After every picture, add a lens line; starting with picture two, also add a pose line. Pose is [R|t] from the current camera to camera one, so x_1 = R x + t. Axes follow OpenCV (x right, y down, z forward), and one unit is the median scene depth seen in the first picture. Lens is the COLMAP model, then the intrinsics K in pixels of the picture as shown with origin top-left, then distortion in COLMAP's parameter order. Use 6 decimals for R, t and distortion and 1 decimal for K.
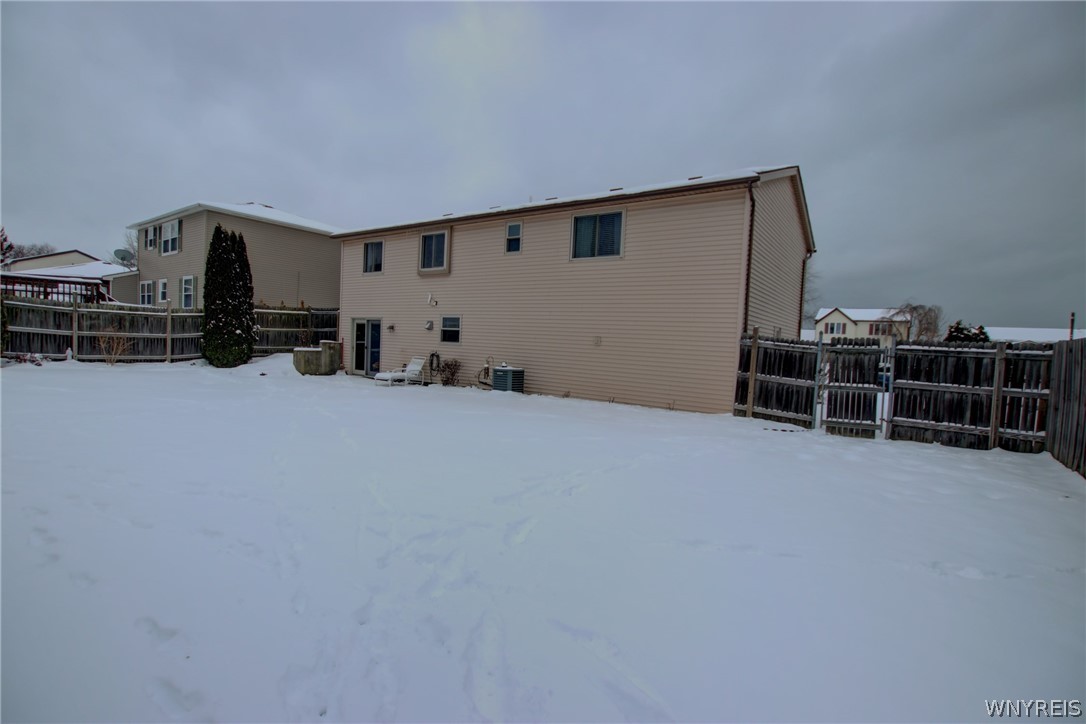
lens RADIAL K [[504.1, 0, 541.7], [0, 504.1, 364.9], [0, 0, 1]] dist [-0.032337, 0.003577]
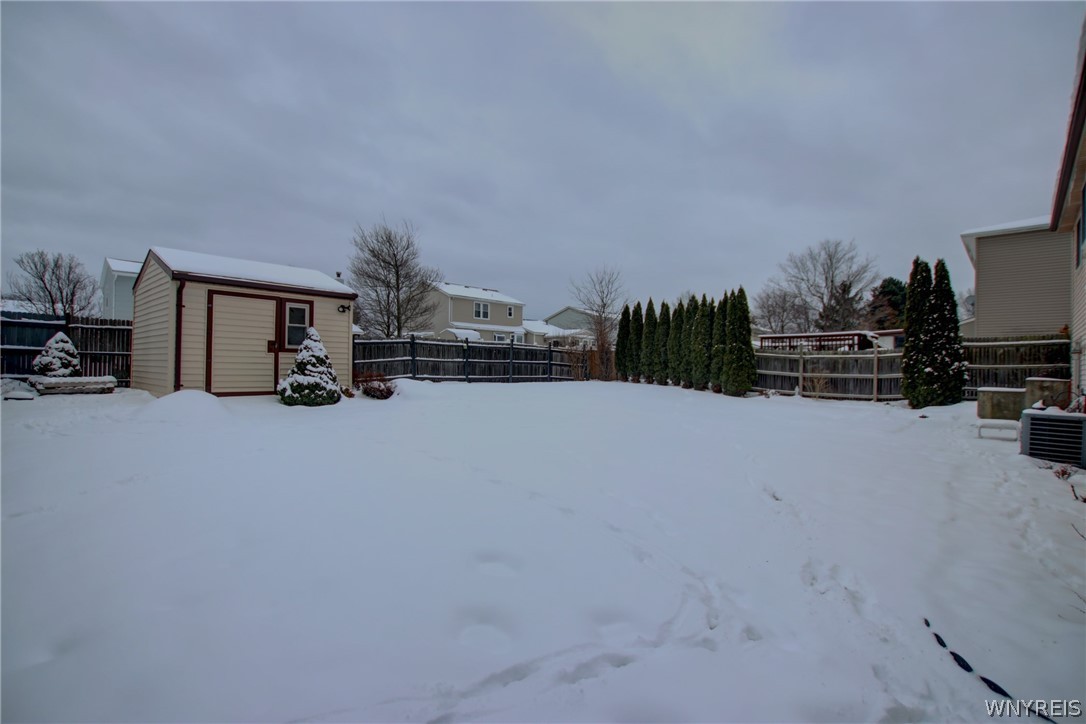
lens RADIAL K [[504.1, 0, 537.1], [0, 504.1, 366.8], [0, 0, 1]] dist [-0.032337, 0.003577]
pose [[-0.161767, -0.050448, -0.985539, 0.428740], [-0.067589, 0.996914, -0.039936, 0.012842], [0.984512, 0.060152, -0.164677, 0.501945]]
